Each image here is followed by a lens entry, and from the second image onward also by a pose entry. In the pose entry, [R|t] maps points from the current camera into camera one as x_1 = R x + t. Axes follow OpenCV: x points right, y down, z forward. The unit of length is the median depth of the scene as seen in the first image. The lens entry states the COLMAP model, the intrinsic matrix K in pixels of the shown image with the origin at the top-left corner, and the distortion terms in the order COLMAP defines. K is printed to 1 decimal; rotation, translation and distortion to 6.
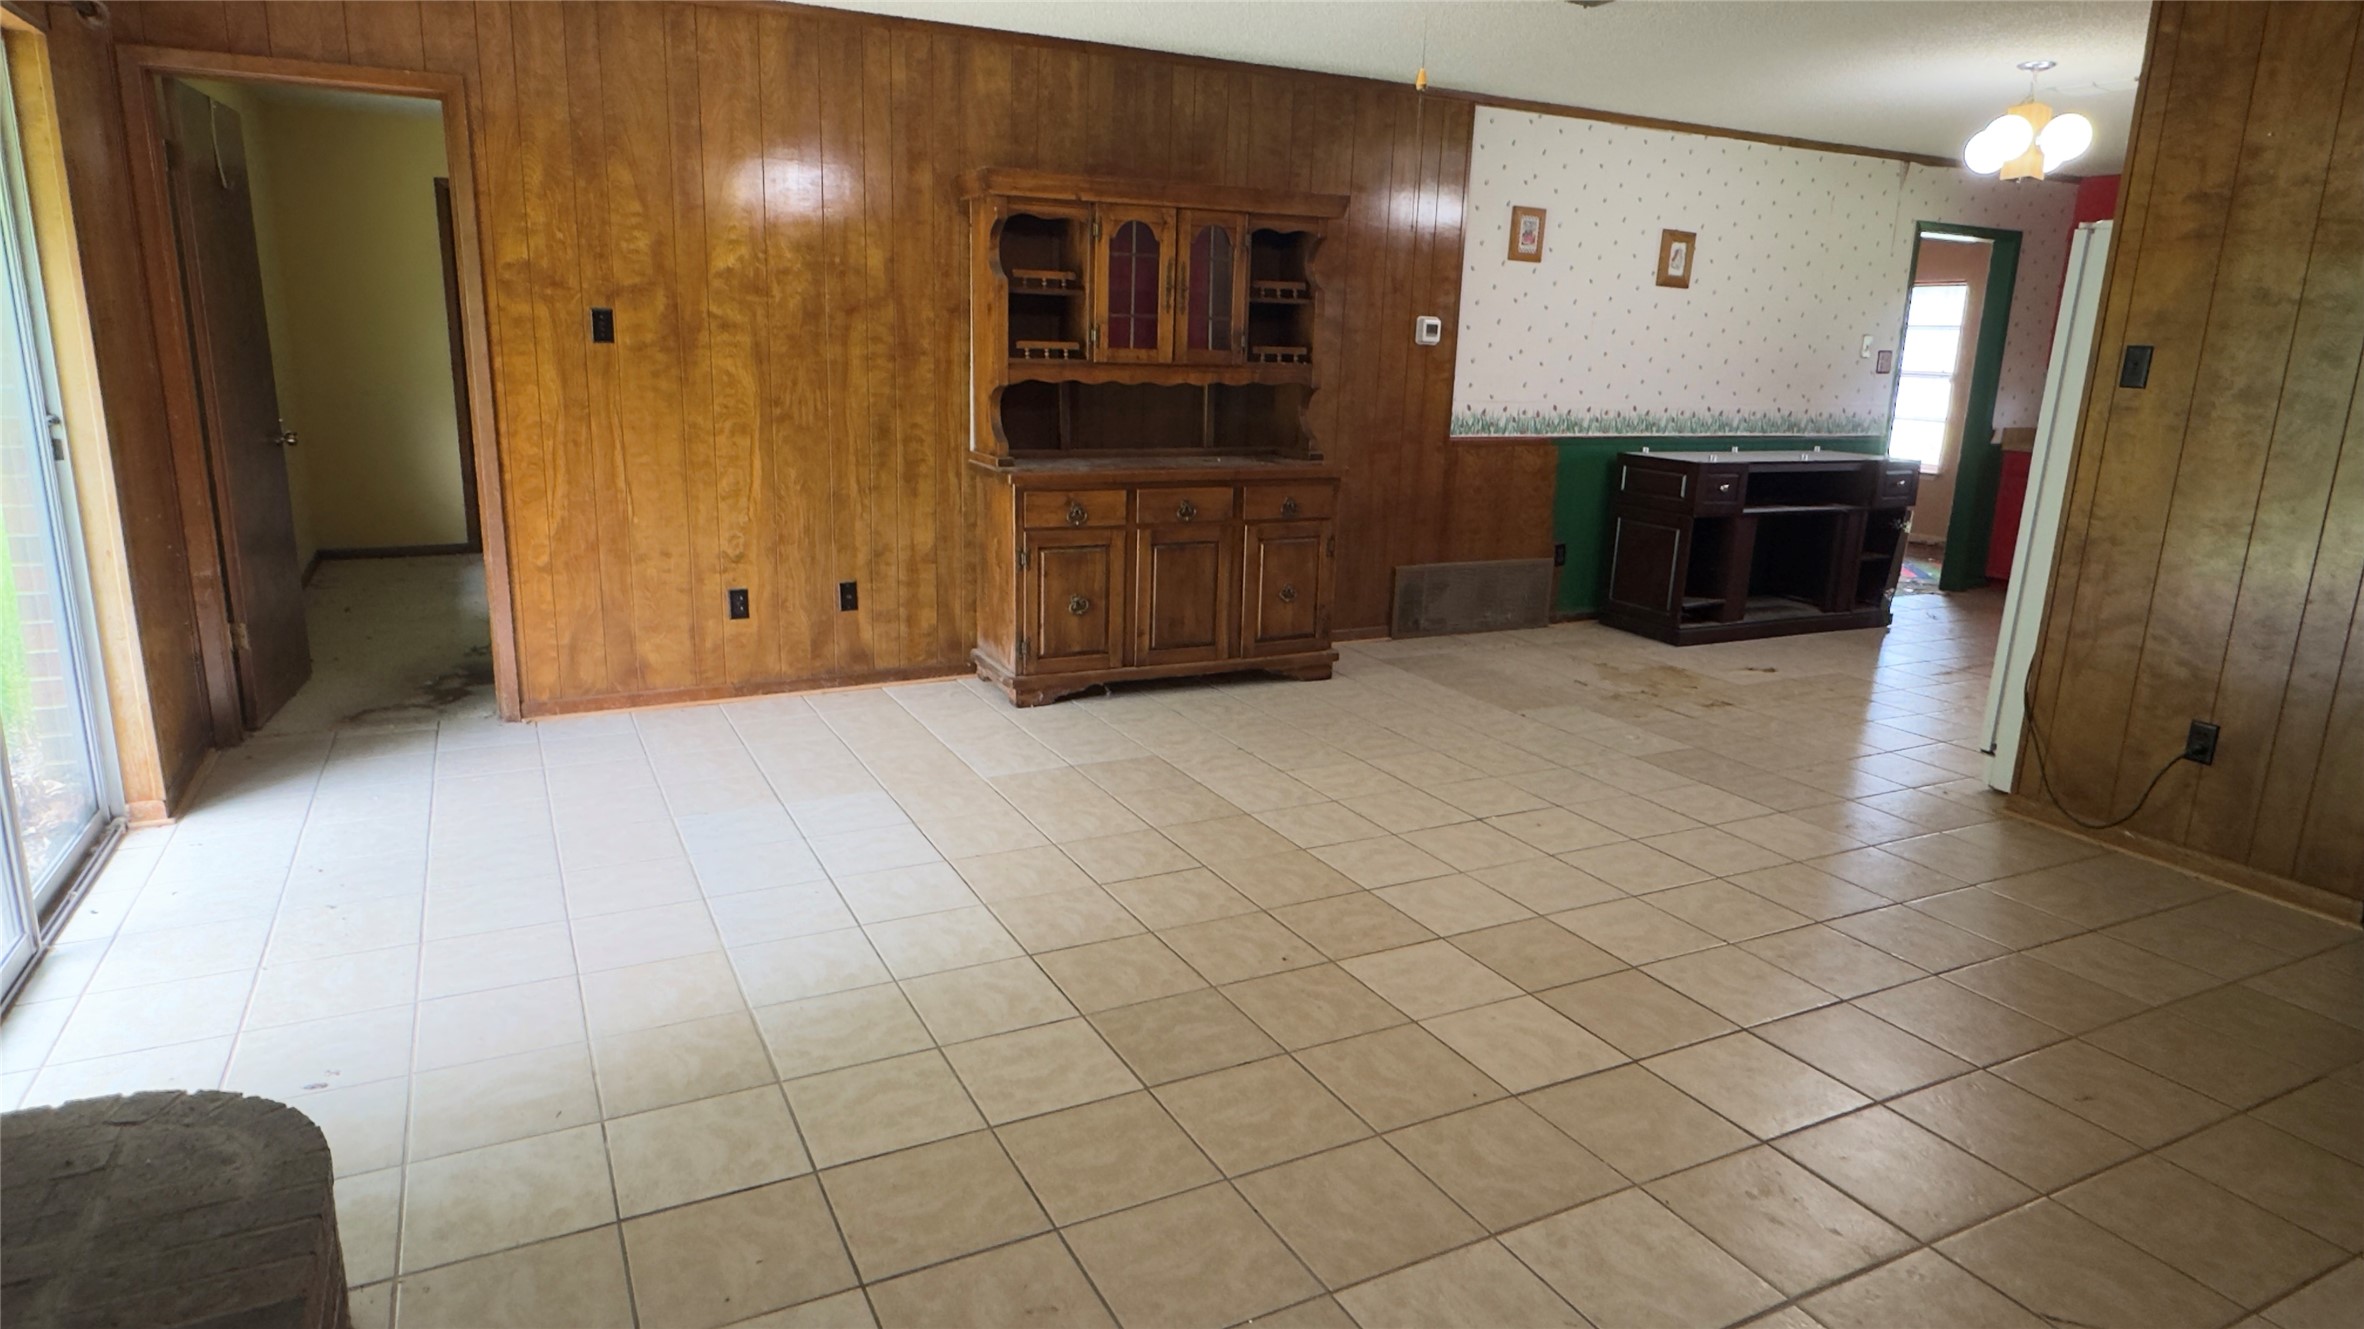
lens RADIAL K [[1339.5, 0, 1173.2], [0, 1339.5, 663.1], [0, 0, 1]] dist [-0.006436, -0.007391]
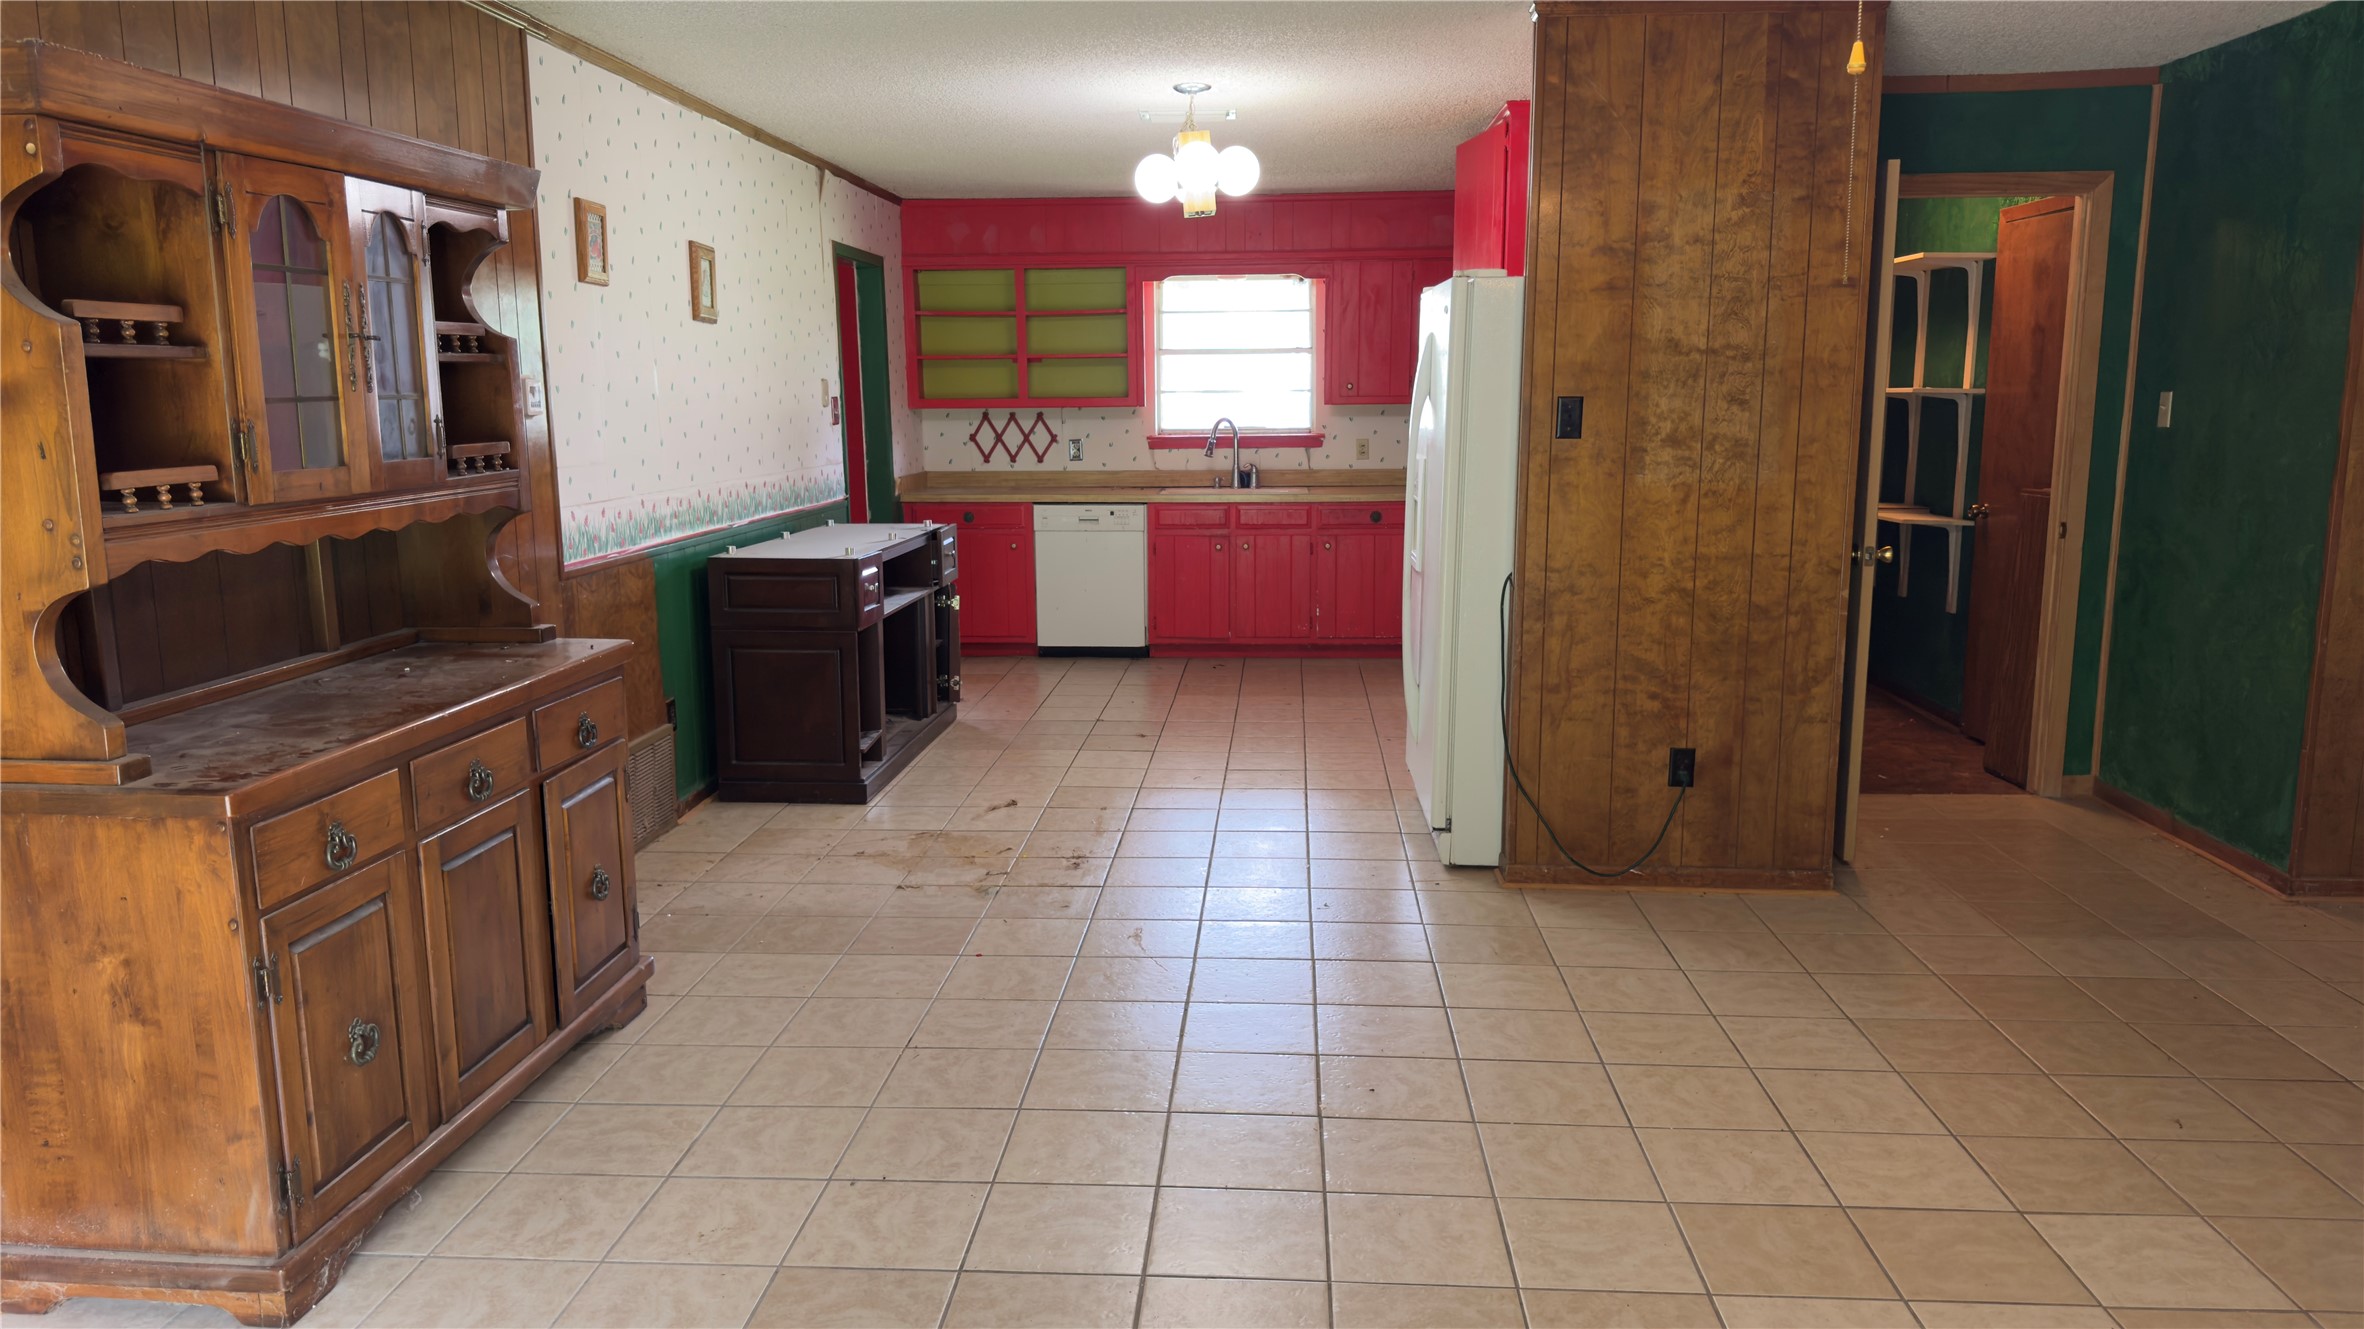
lens RADIAL K [[1638.3, 0, 1176.6], [0, 1638.3, 684.2], [0, 0, 1]] dist [0.029276, -0.031361]
pose [[0.511732, -0.183775, 0.839260, -0.512517], [0.221058, 0.972130, 0.078082, -0.195889], [-0.830219, 0.145568, 0.538095, 0.634477]]
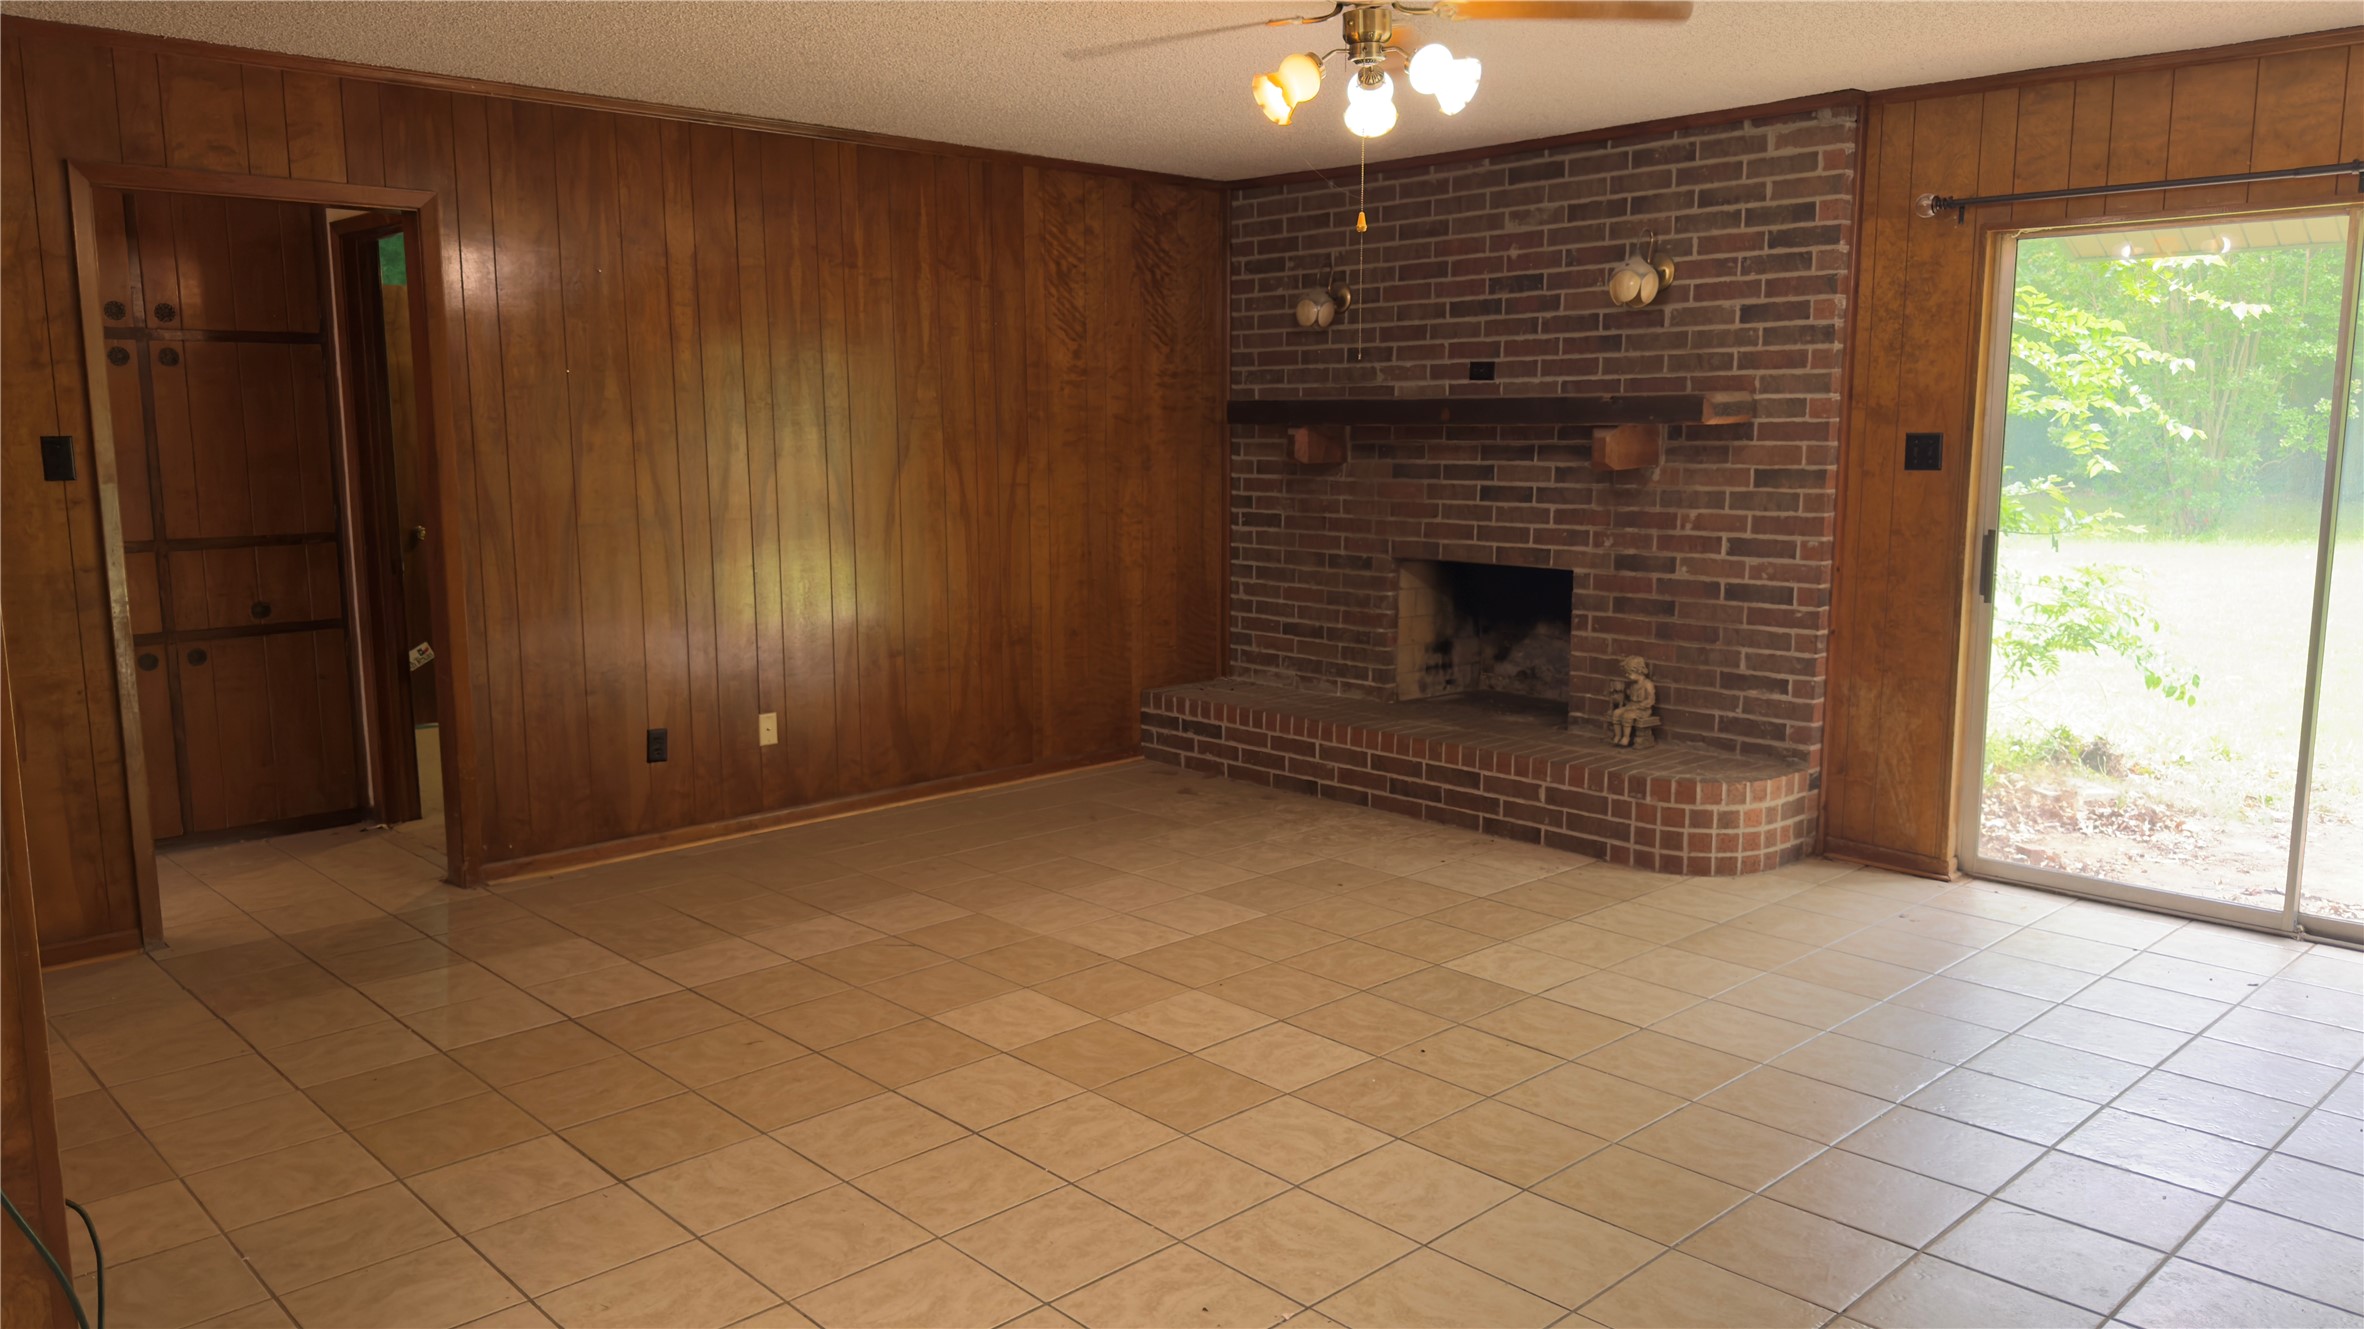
lens RADIAL K [[1638.3, 0, 1163.2], [0, 1638.3, 665.6], [0, 0, 1]] dist [0.029276, -0.031361]
pose [[-0.960693, 0.019763, -0.276907, 0.514445], [-0.084120, 0.929845, 0.358206, -0.406598], [0.264560, 0.367420, -0.891634, 1.636232]]
